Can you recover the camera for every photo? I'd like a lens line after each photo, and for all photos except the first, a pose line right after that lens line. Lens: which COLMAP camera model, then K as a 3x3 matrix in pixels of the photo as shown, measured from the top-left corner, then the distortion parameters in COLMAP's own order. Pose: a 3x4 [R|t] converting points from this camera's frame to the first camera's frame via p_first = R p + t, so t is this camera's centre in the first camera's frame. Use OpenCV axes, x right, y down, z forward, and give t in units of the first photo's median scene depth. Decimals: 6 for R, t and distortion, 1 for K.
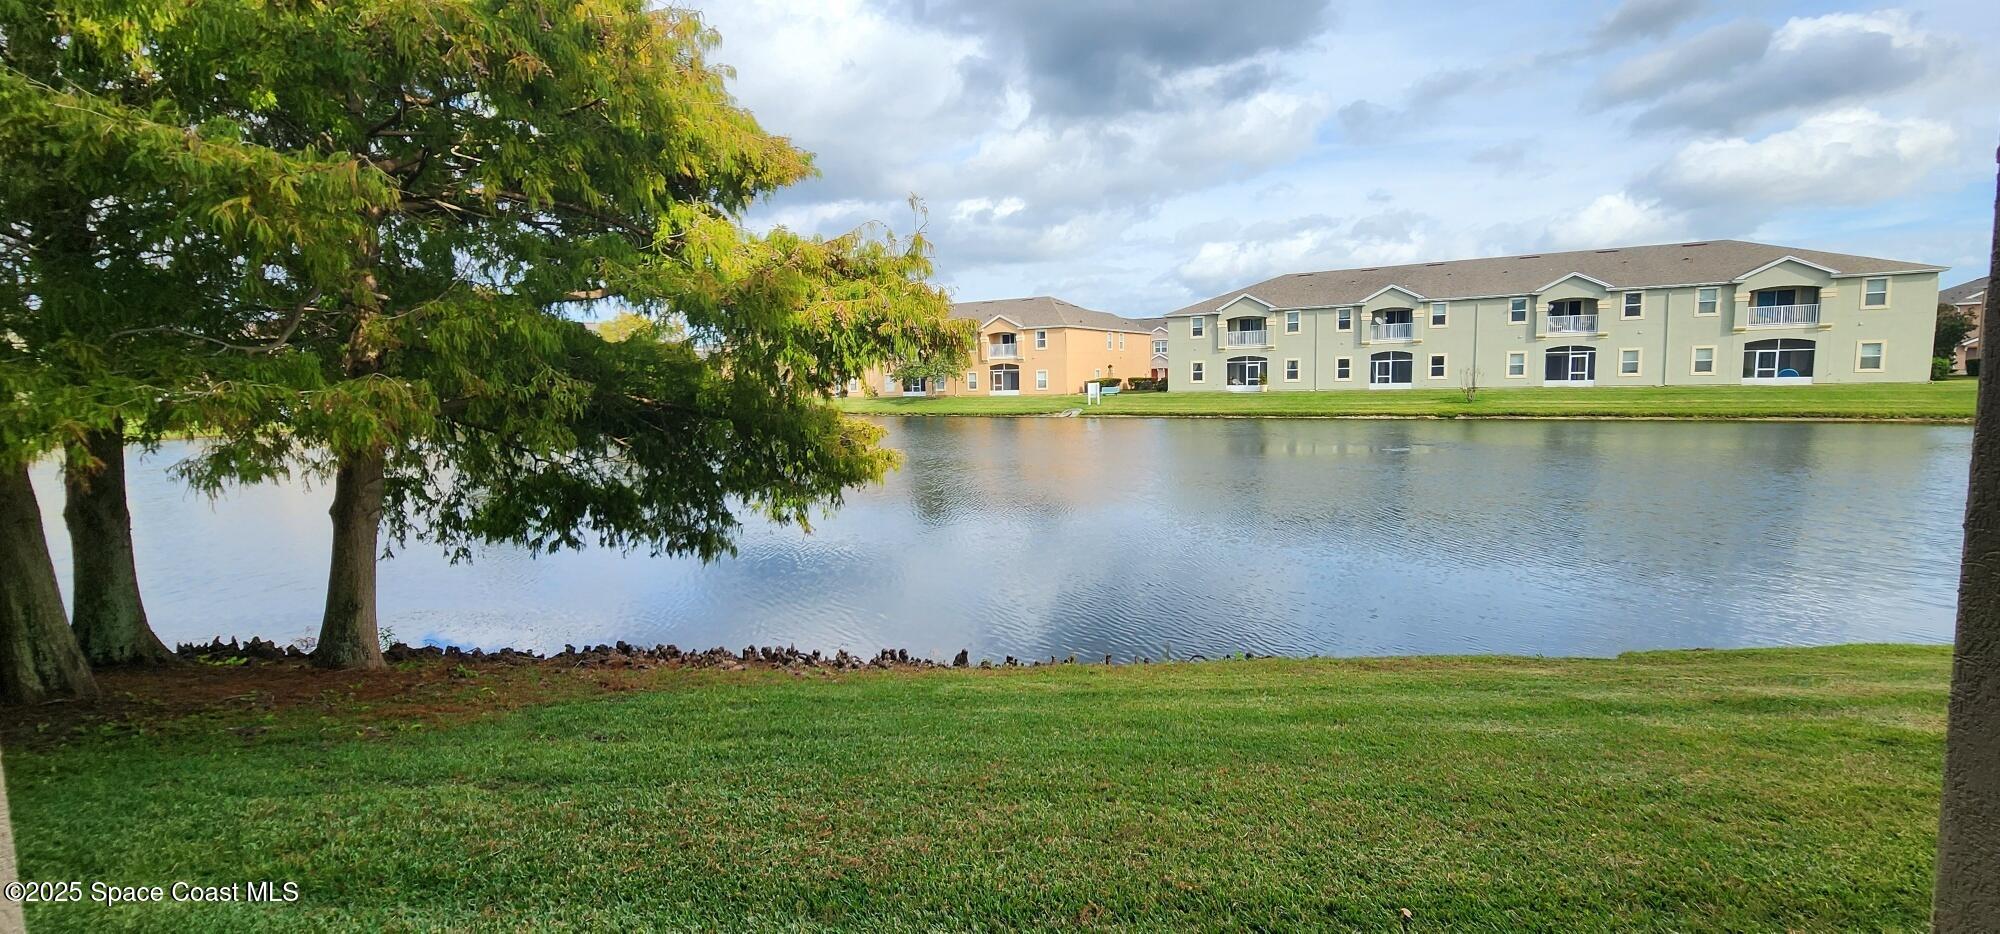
lens RADIAL K [[827.0, 0, 1006.0], [0, 827.0, 441.9], [0, 0, 1]] dist [-0.000530, 0.003494]
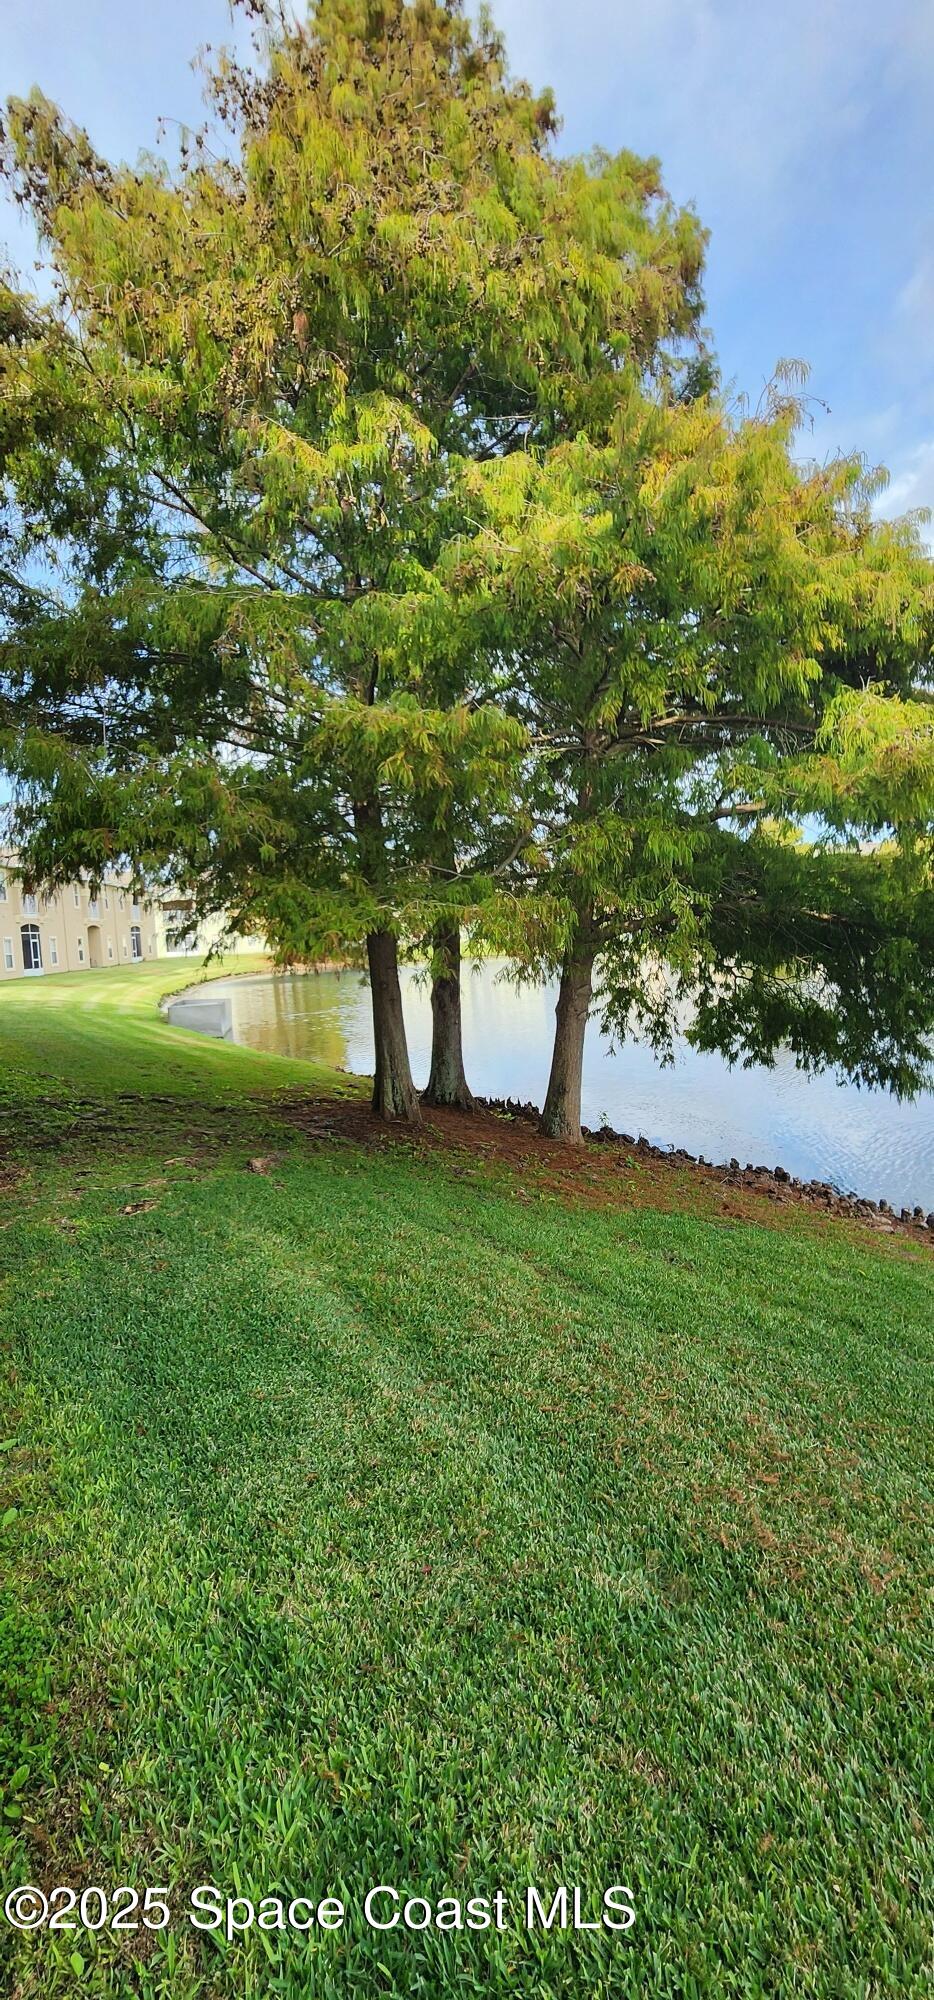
lens RADIAL K [[827.0, 0, 489.0], [0, 827.0, 997.1], [0, 0, 1]] dist [-0.000530, 0.003494]
pose [[0.605523, 0.059610, -0.793592, 0.087002], [-0.030920, 0.998200, 0.051386, 0.004099], [0.795227, -0.006578, 0.606276, 0.155191]]
